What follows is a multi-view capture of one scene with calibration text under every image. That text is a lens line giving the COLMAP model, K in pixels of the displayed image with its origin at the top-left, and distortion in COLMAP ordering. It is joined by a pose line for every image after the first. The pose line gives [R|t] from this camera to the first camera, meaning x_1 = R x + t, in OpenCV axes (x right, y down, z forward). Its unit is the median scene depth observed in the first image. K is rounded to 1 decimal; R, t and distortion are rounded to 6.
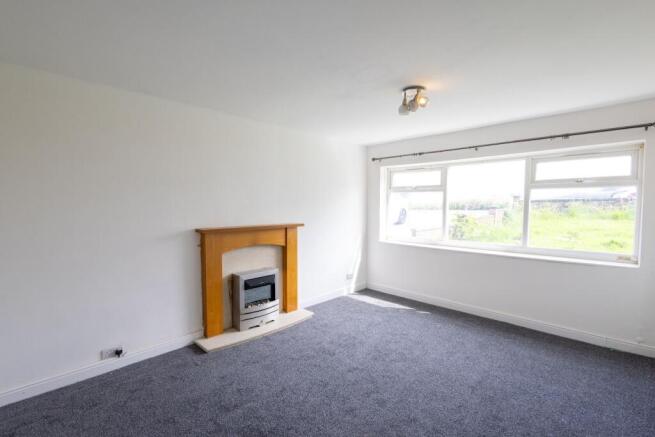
lens RADIAL K [[302.2, 0, 326.6], [0, 302.2, 219.6], [0, 0, 1]] dist [-0.003582, 0.000027]
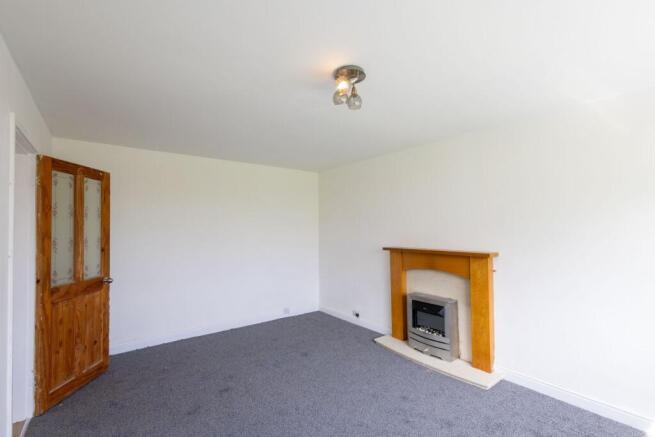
lens RADIAL K [[292.1, 0, 324.1], [0, 292.1, 218.3], [0, 0, 1]] dist [0.002346, 0.000151]
pose [[-0.159859, -0.038679, -0.986382, 0.674680], [-0.040129, 0.998661, -0.032657, -0.030879], [0.986324, 0.034362, -0.161197, 0.723078]]
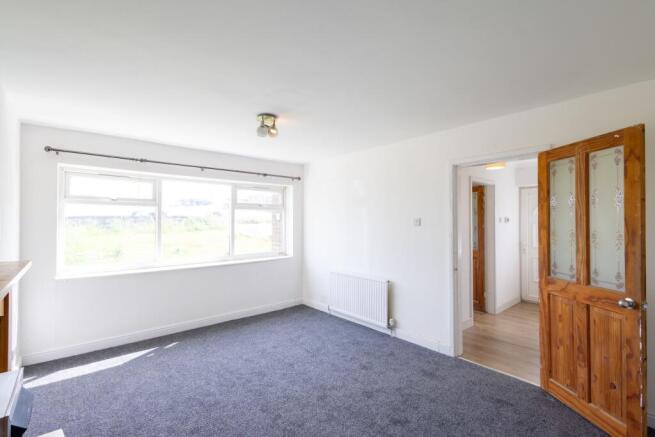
lens RADIAL K [[292.1, 0, 324.1], [0, 292.1, 218.3], [0, 0, 1]] dist [0.002346, 0.000151]
pose [[0.084944, 0.010699, 0.996328, -0.499590], [0.048790, 0.998698, -0.014884, -0.023819], [-0.995190, 0.049875, 0.084311, 0.487663]]
